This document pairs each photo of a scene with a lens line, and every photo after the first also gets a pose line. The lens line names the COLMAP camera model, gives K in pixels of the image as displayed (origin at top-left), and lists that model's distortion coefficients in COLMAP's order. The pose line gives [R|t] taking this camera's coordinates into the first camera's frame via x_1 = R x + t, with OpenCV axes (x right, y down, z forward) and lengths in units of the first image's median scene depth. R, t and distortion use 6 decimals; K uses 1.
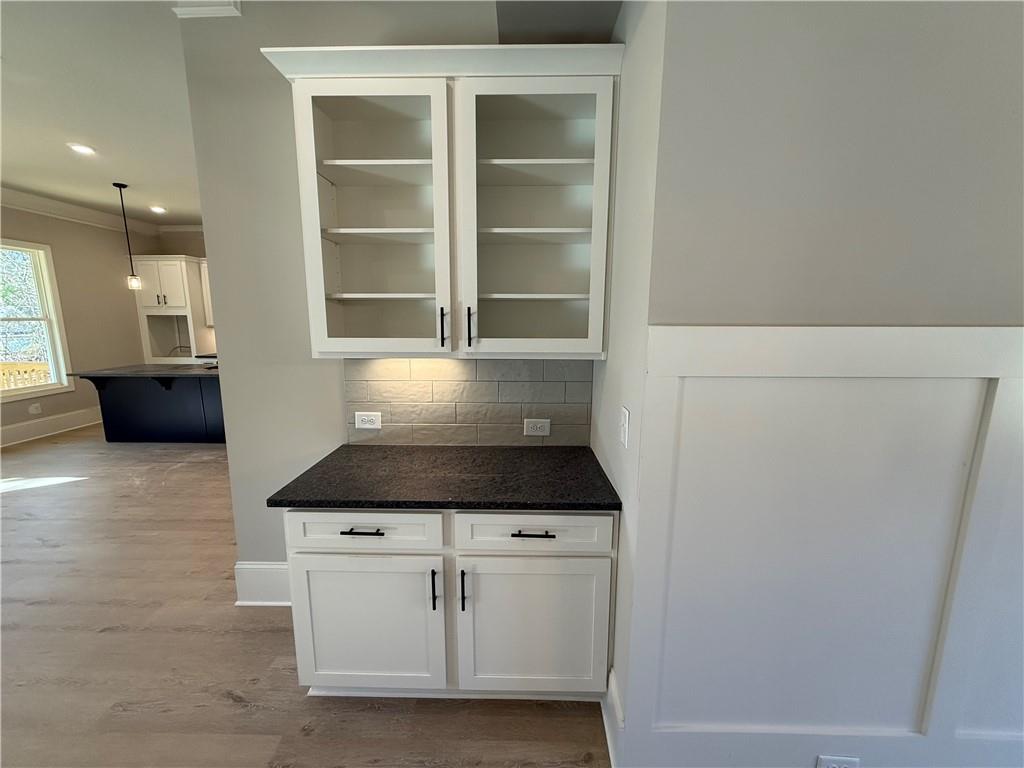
lens RADIAL K [[406.3, 0, 508.3], [0, 406.3, 383.5], [0, 0, 1]] dist [-0.000703, 0.000432]
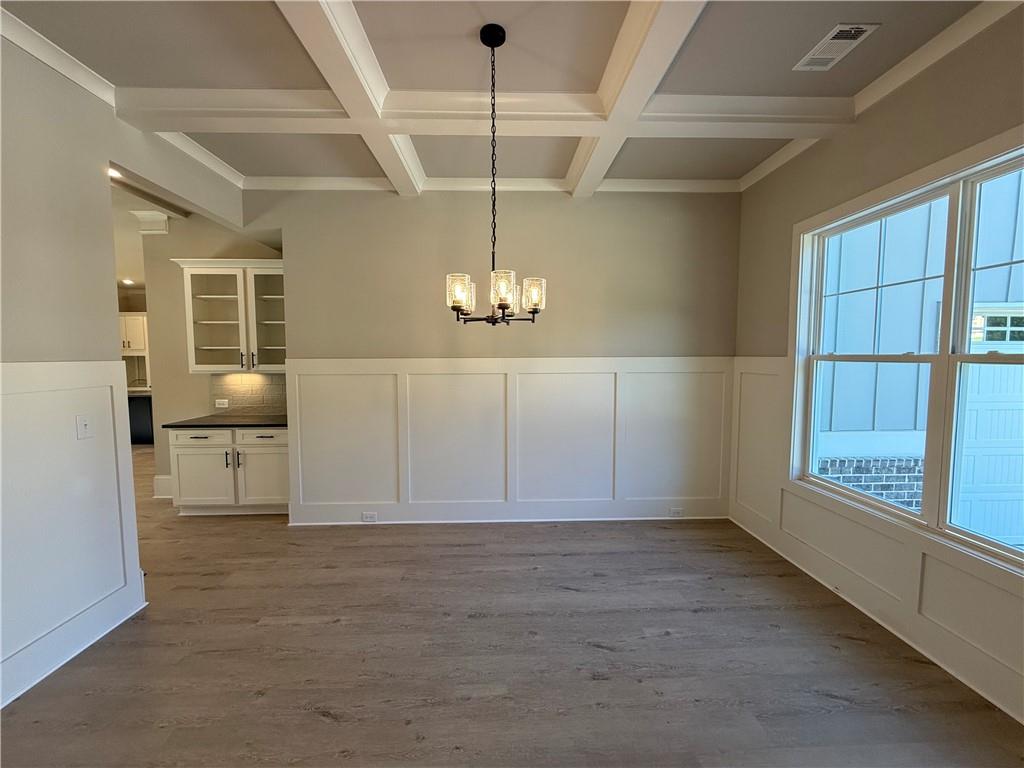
lens RADIAL K [[406.3, 0, 508.3], [0, 406.3, 383.5], [0, 0, 1]] dist [-0.000703, 0.000432]
pose [[0.998468, -0.009279, 0.054557, 1.316109], [0.014353, 0.995528, -0.093365, 0.258113], [-0.053447, 0.094005, 0.994136, -1.540503]]
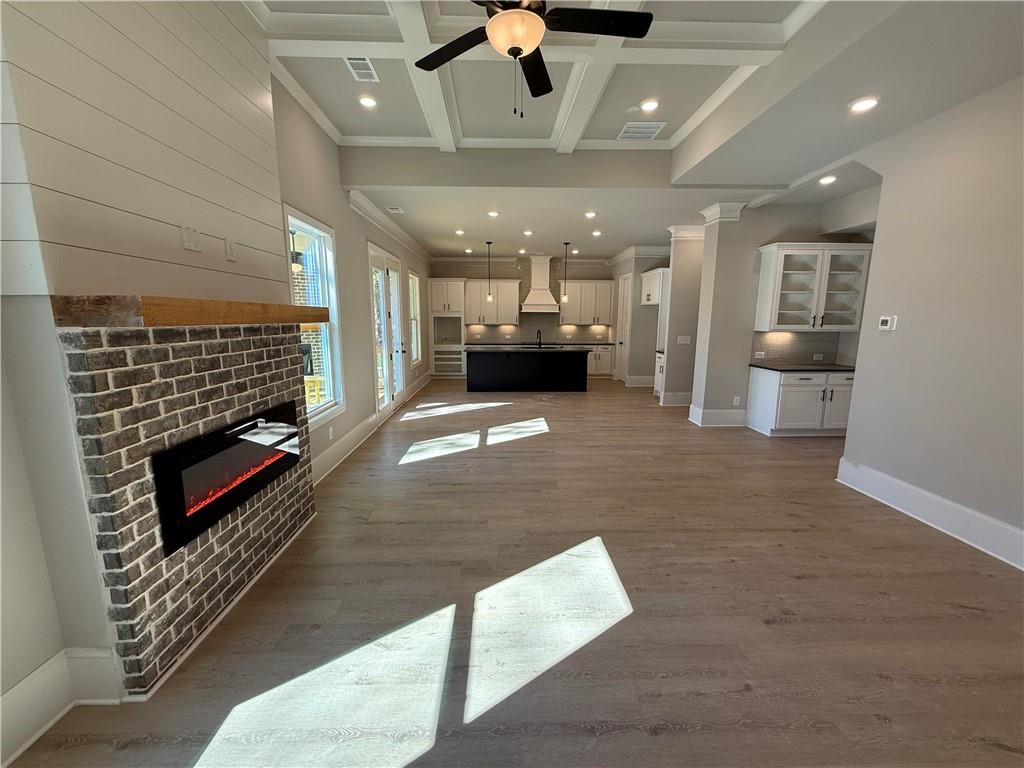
lens RADIAL K [[406.3, 0, 508.3], [0, 406.3, 383.5], [0, 0, 1]] dist [-0.000703, 0.000432]
pose [[0.998051, -0.013105, 0.061008, -2.822668], [0.012878, 0.999909, 0.004110, 0.313897], [-0.061057, -0.003316, 0.998129, -2.135717]]
